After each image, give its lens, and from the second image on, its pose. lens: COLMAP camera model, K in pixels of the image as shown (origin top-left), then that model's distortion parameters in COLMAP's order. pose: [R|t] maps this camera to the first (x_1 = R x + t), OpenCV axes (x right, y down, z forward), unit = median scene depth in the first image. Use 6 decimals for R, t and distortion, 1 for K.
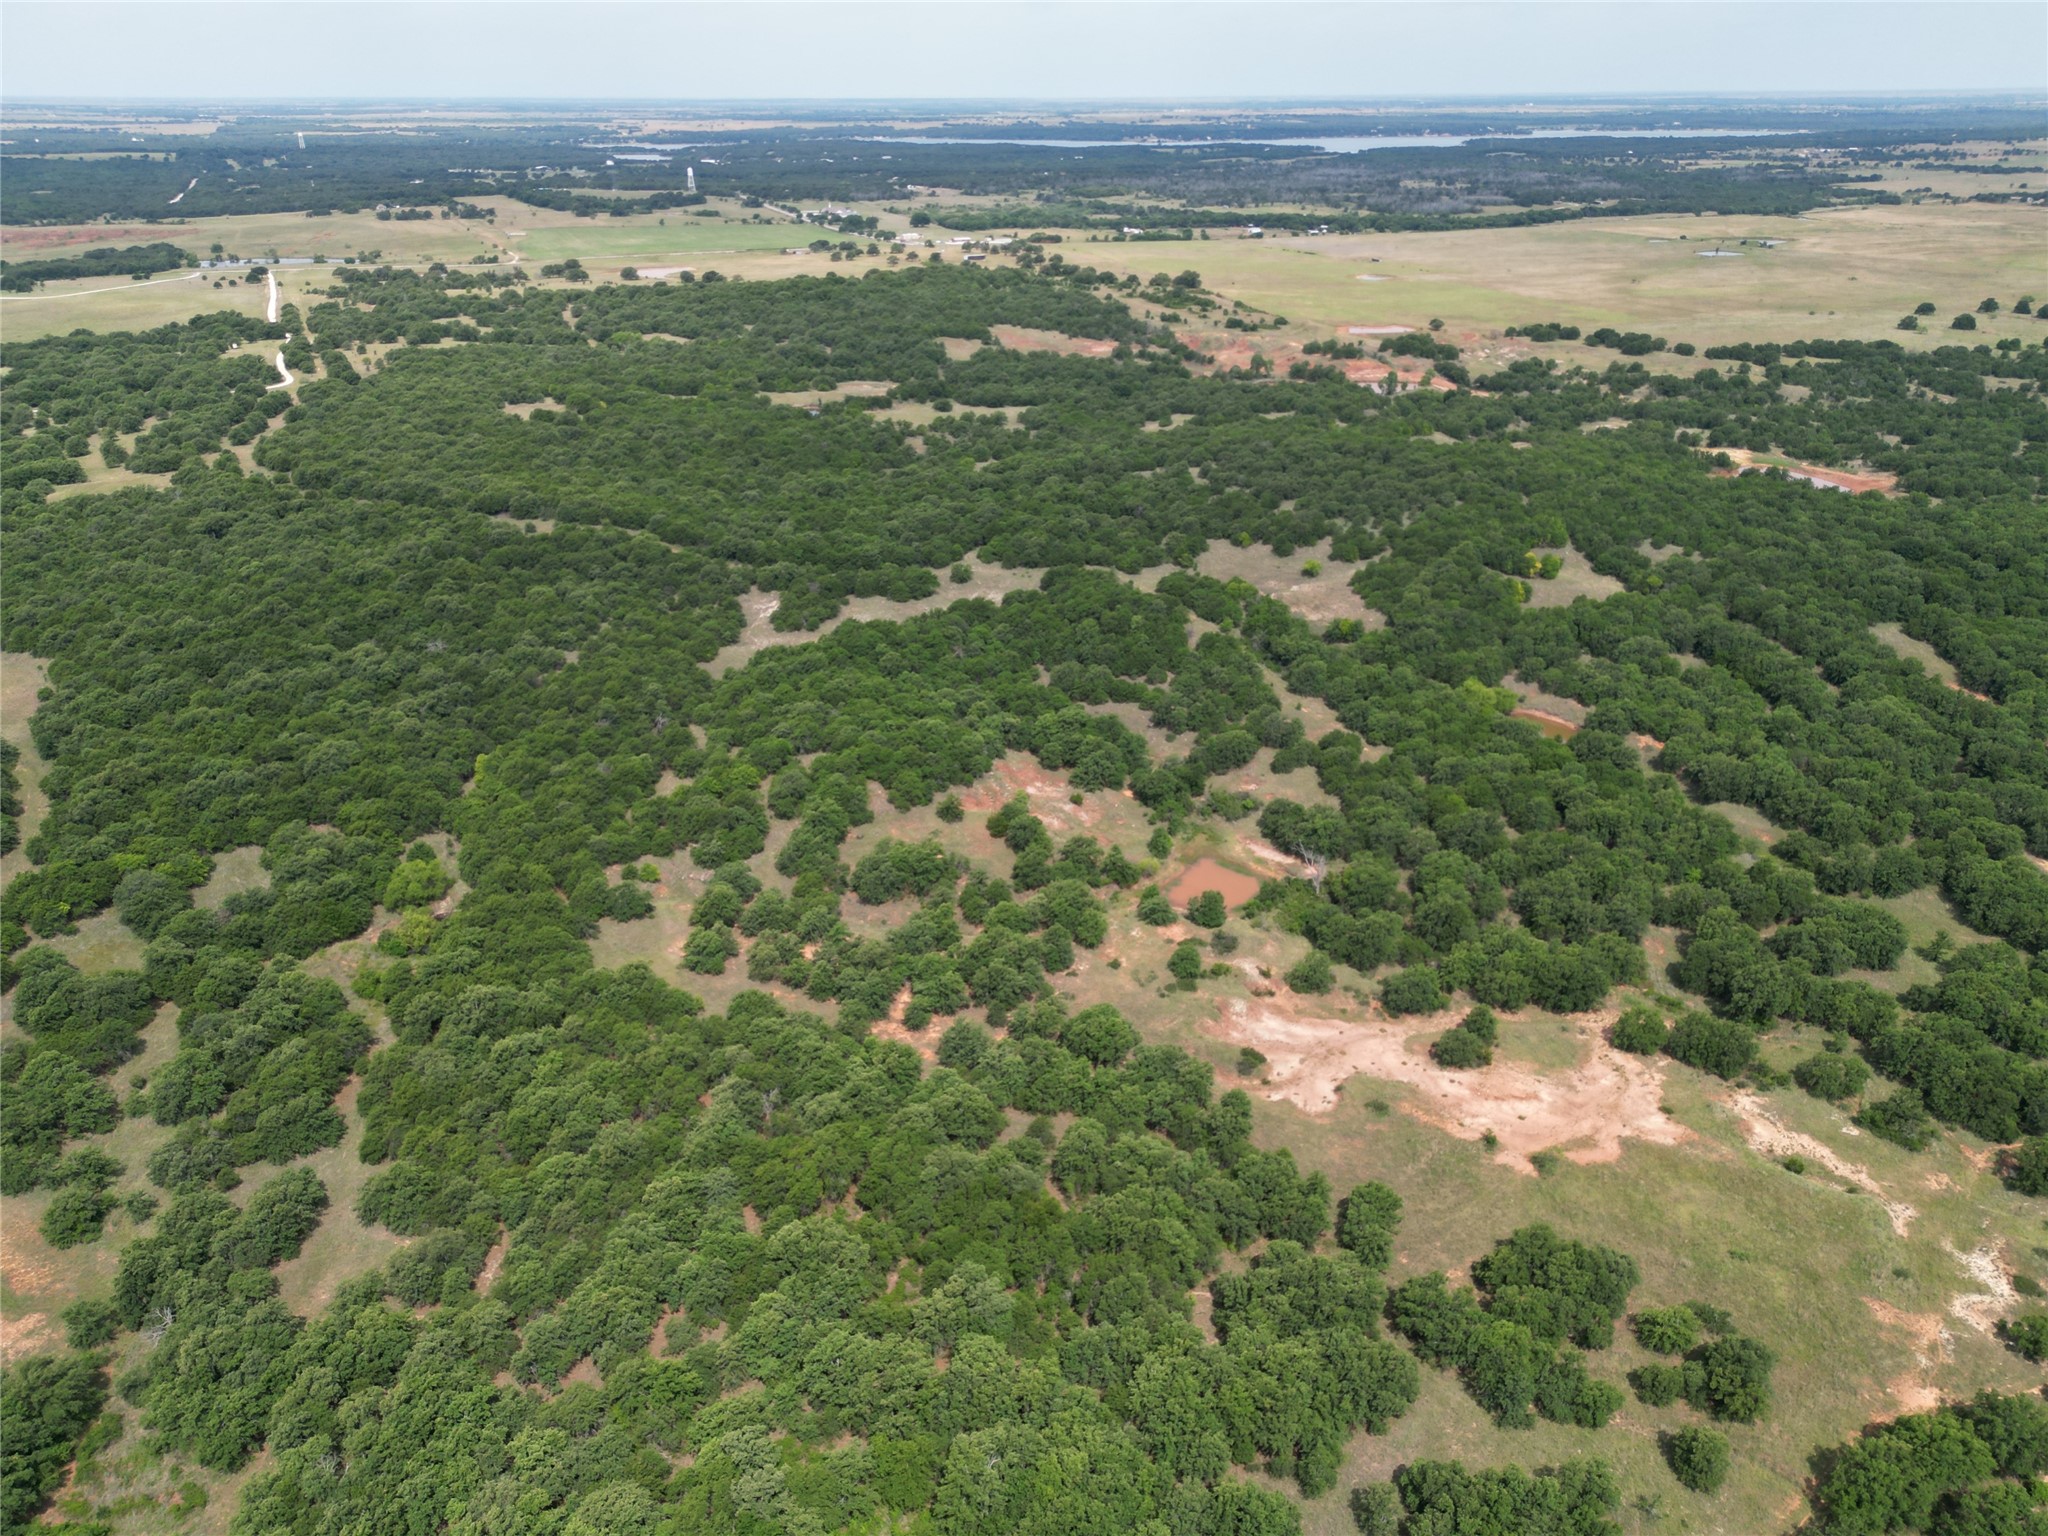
lens RADIAL K [[1500.9, 0, 1037.1], [0, 1500.9, 769.6], [0, 0, 1]] dist [0.057764, -0.054007]
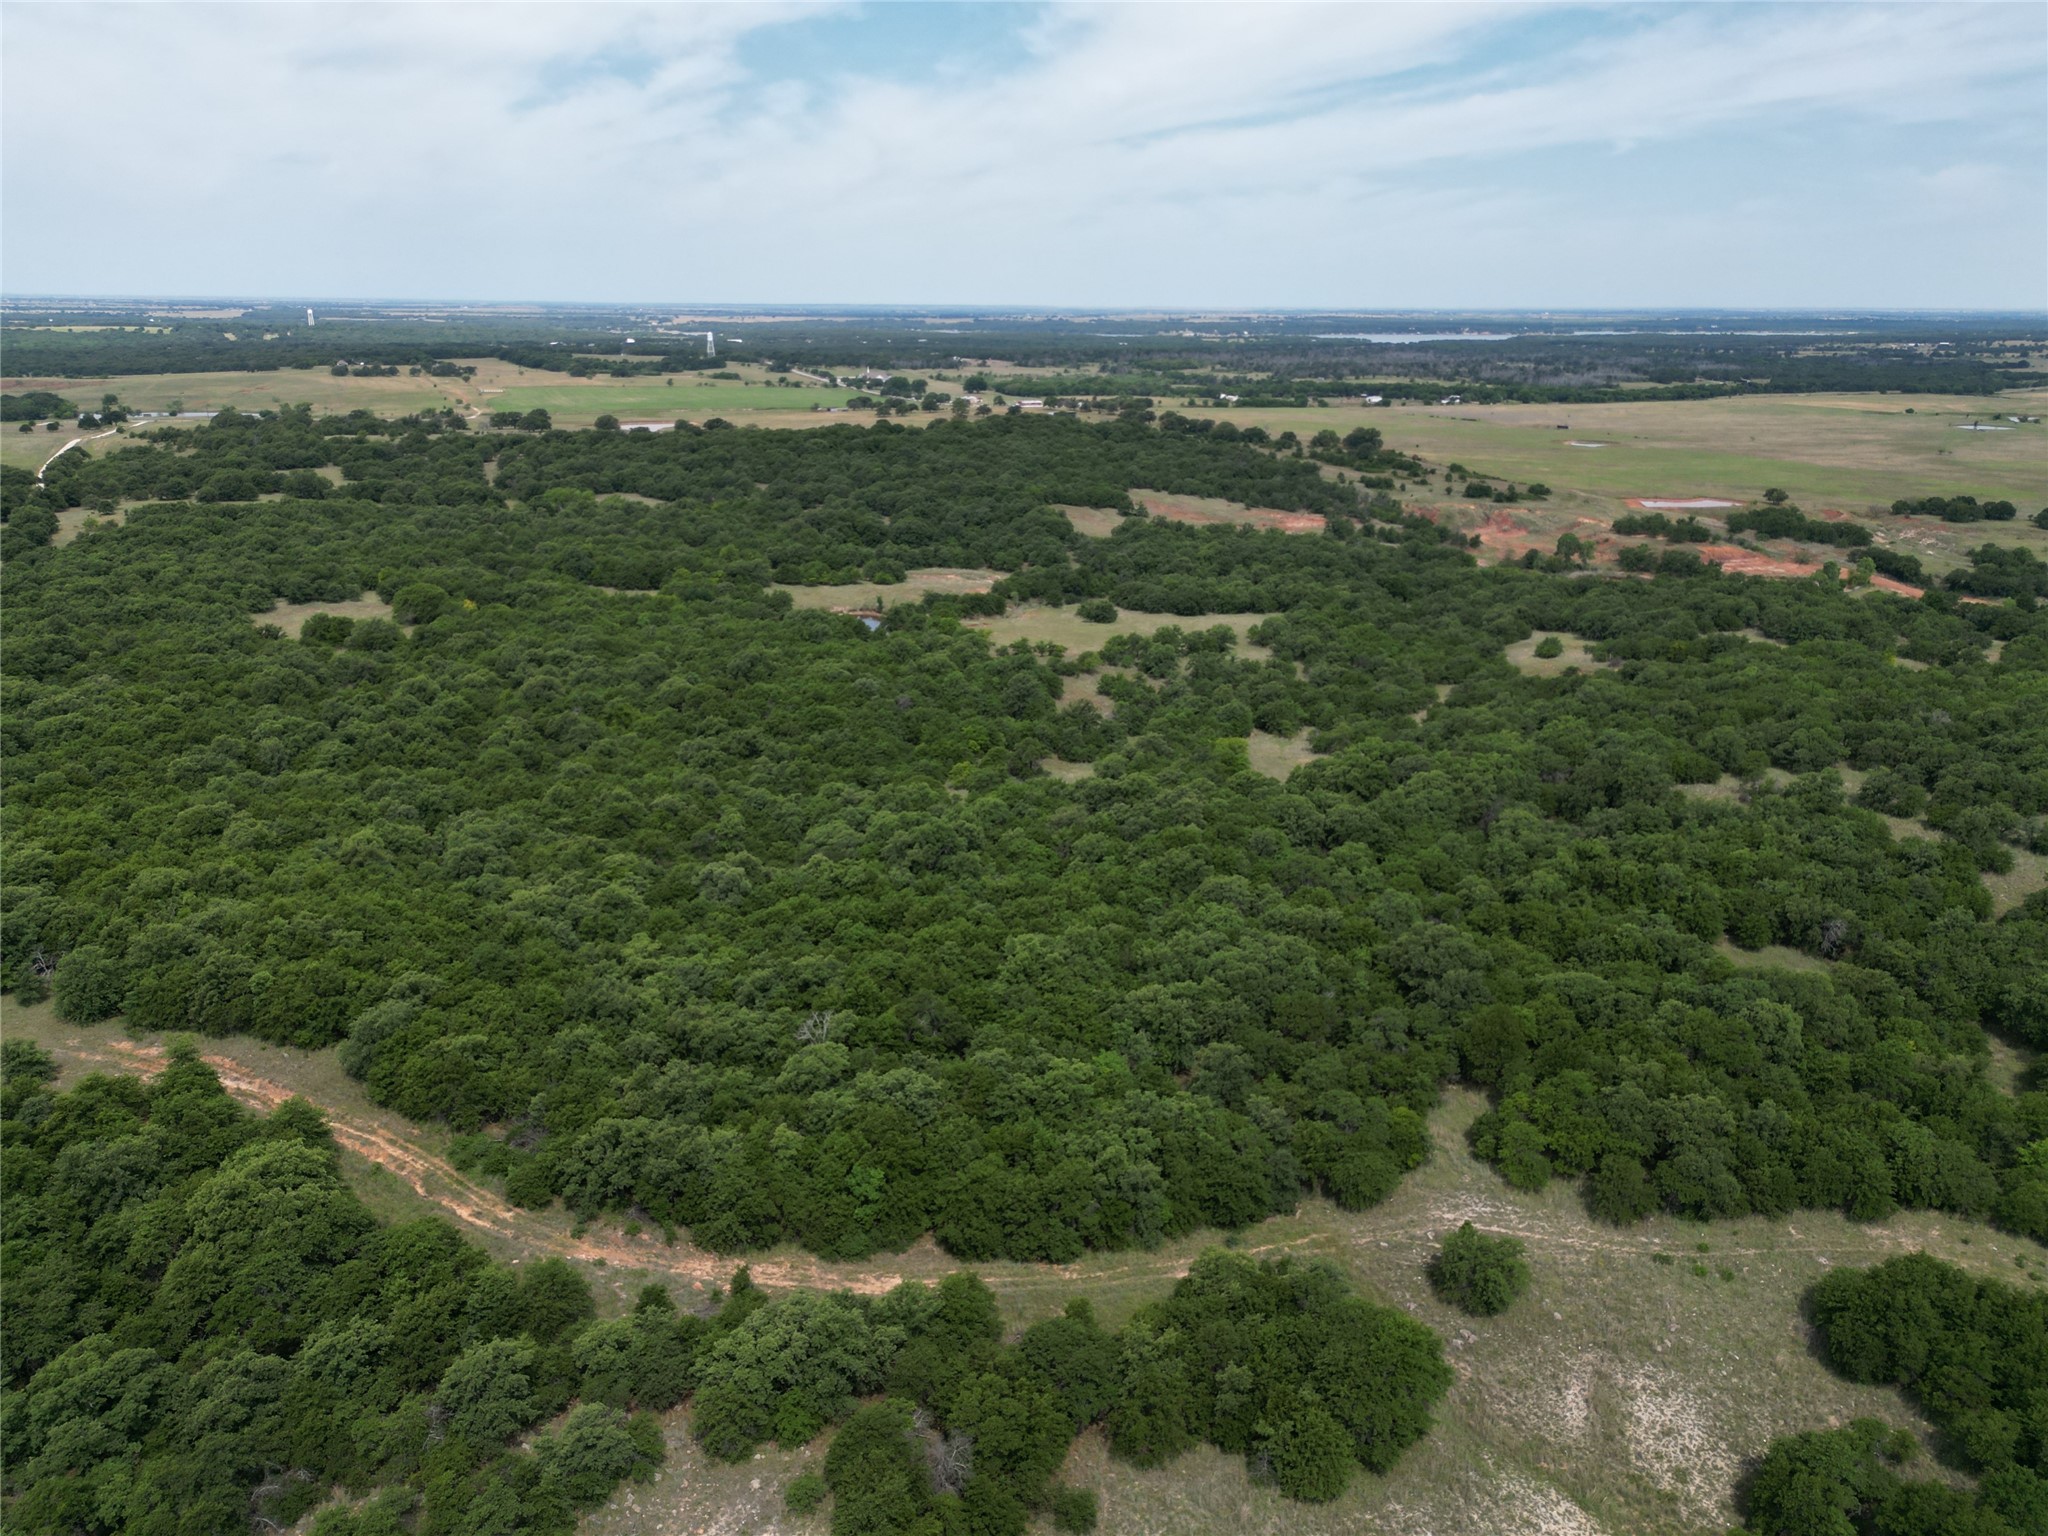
lens RADIAL K [[1500.9, 0, 1049.4], [0, 1500.9, 732.3], [0, 0, 1]] dist [0.057764, -0.054007]
pose [[0.999928, 0.011984, 0.000468, -0.141118], [-0.011792, 0.989516, -0.143942, -0.204944], [-0.002188, 0.143926, 0.989586, 0.796914]]
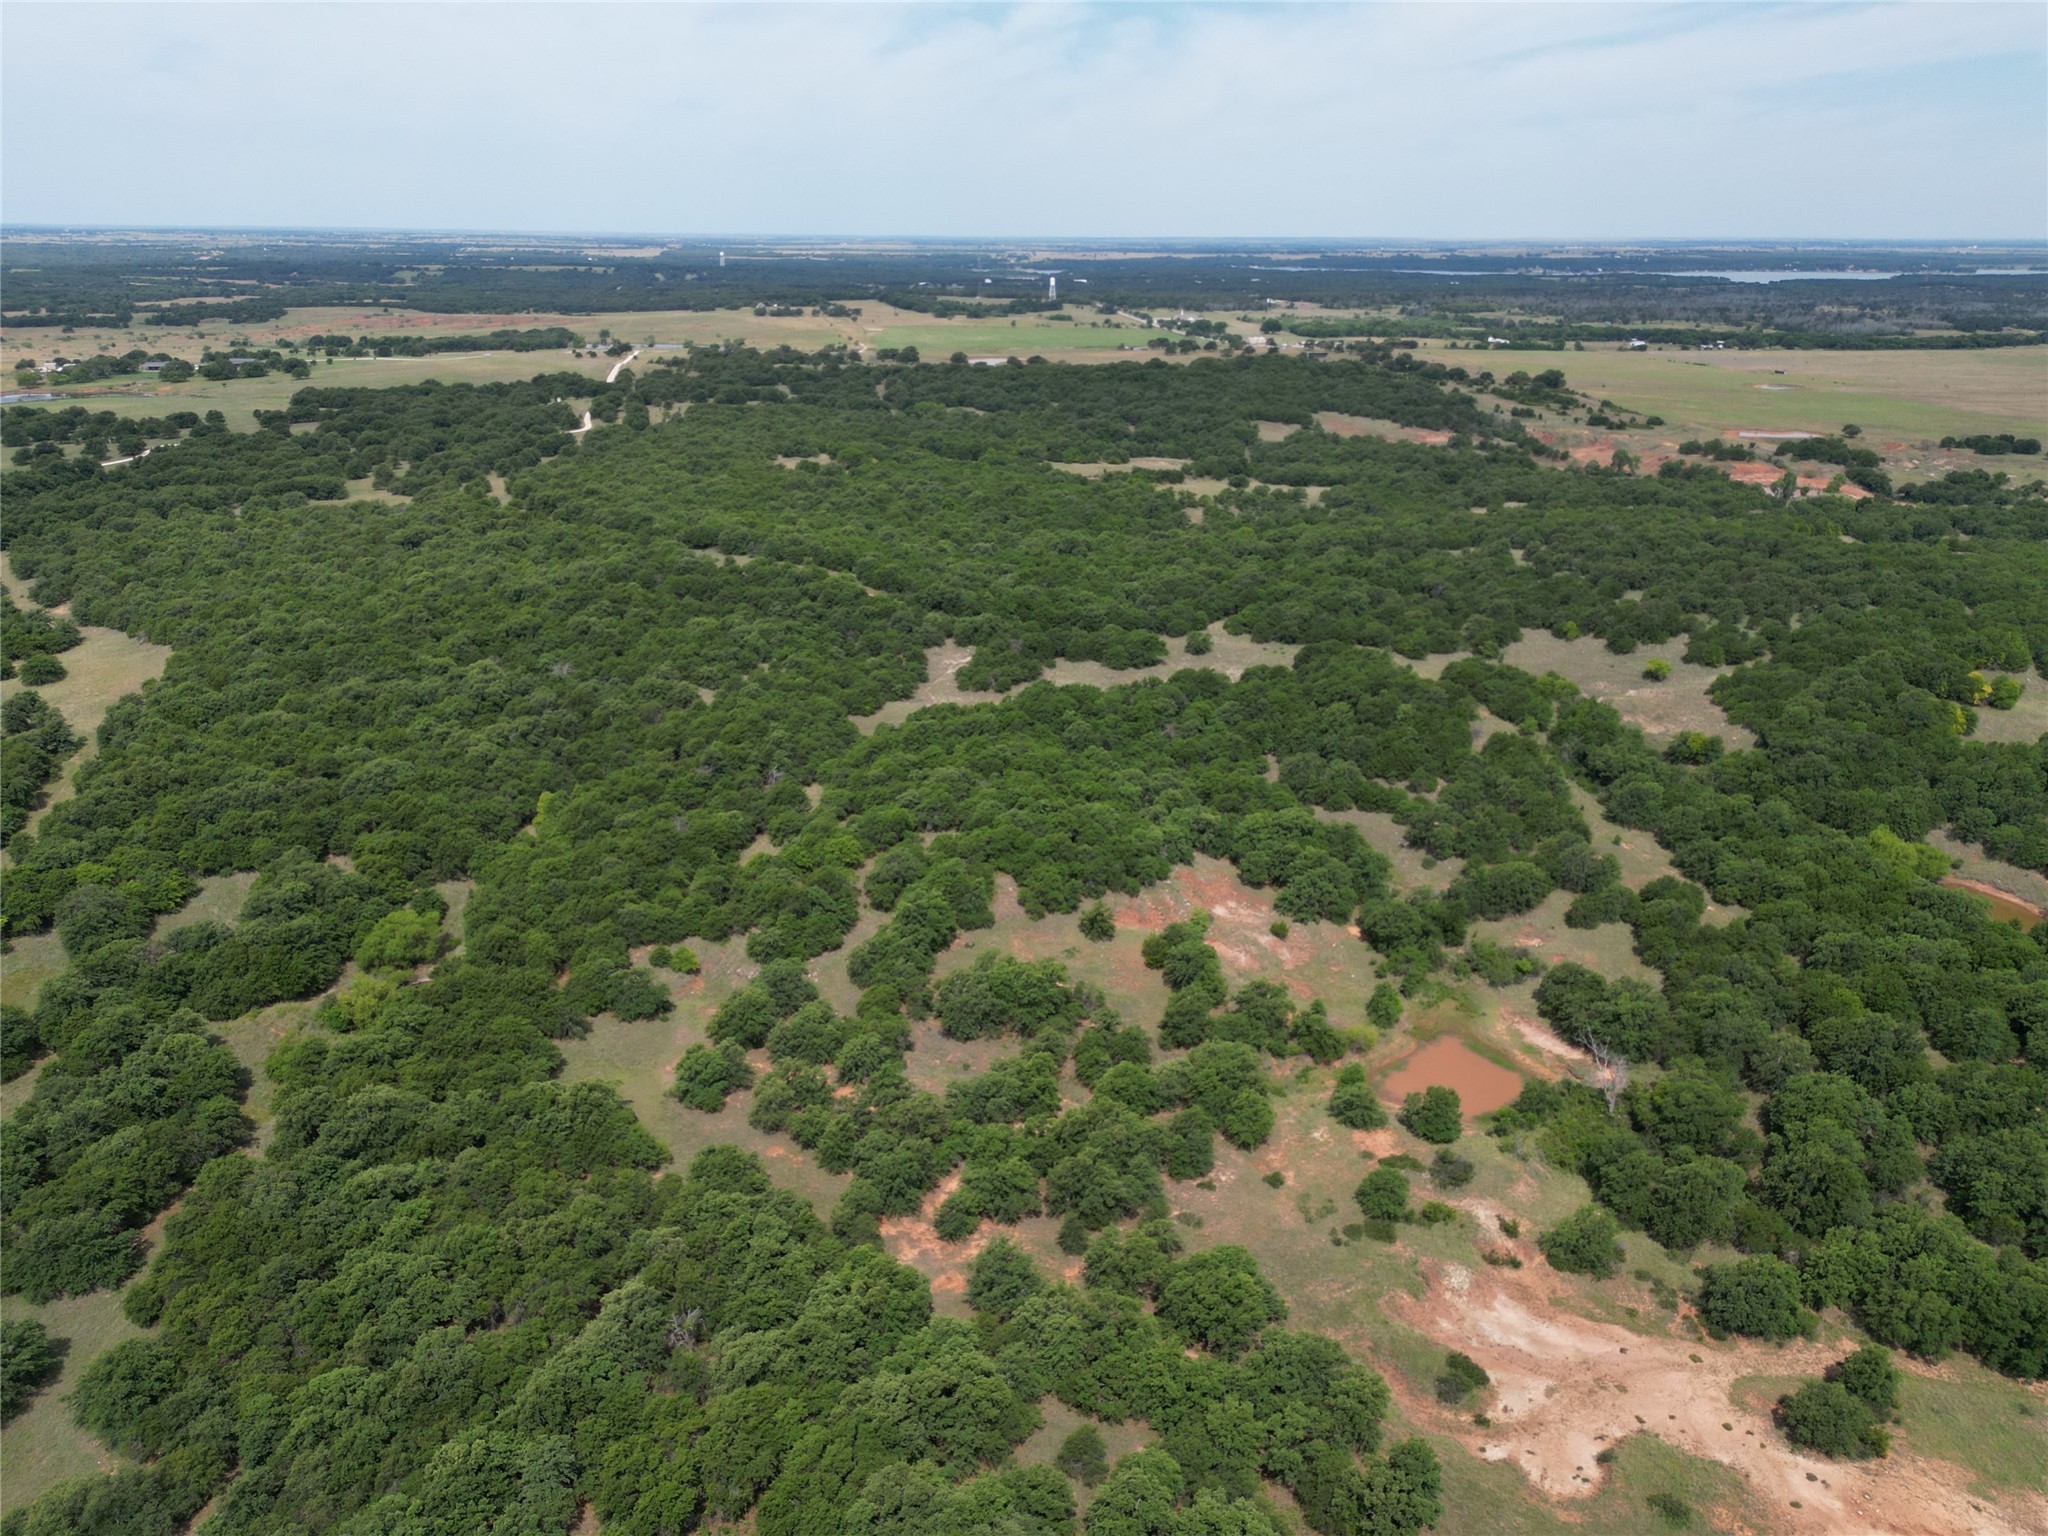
lens RADIAL K [[1500.9, 0, 1026.5], [0, 1500.9, 762.0], [0, 0, 1]] dist [0.057764, -0.054007]
pose [[0.970476, 0.089266, -0.224071, 0.052277], [-0.107790, 0.991576, -0.071824, 0.003444], [0.215772, 0.093856, 0.971923, 0.201735]]
